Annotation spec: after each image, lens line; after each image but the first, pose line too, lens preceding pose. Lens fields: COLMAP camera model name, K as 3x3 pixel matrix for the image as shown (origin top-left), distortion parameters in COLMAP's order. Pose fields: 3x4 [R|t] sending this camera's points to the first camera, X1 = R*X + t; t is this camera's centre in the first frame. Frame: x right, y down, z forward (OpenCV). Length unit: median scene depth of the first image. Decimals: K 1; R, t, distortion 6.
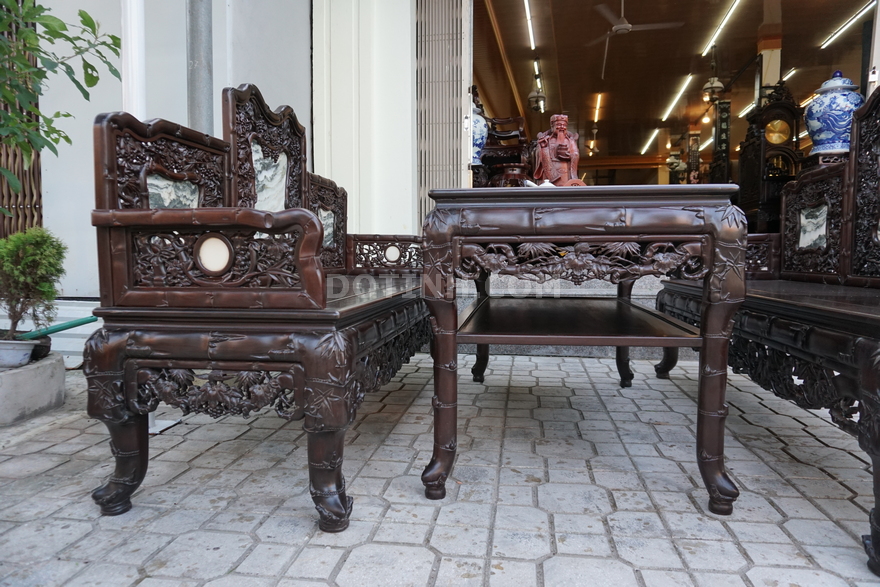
lens RADIAL K [[587.6, 0, 444.5], [0, 587.6, 290.3], [0, 0, 1]] dist [-0.045518, 0.031579]
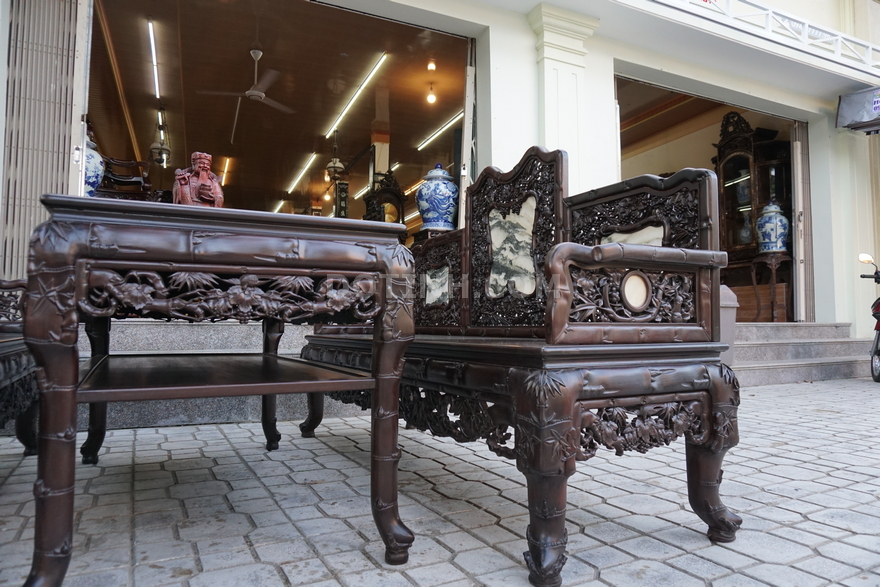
lens RADIAL K [[587.6, 0, 439.5], [0, 587.6, 292.6], [0, 0, 1]] dist [-0.045518, 0.031579]
pose [[0.815817, 0.035712, 0.577206, -0.029084], [0.030416, 0.994061, -0.104491, 0.036842], [-0.577510, 0.102802, 0.809885, 0.115698]]
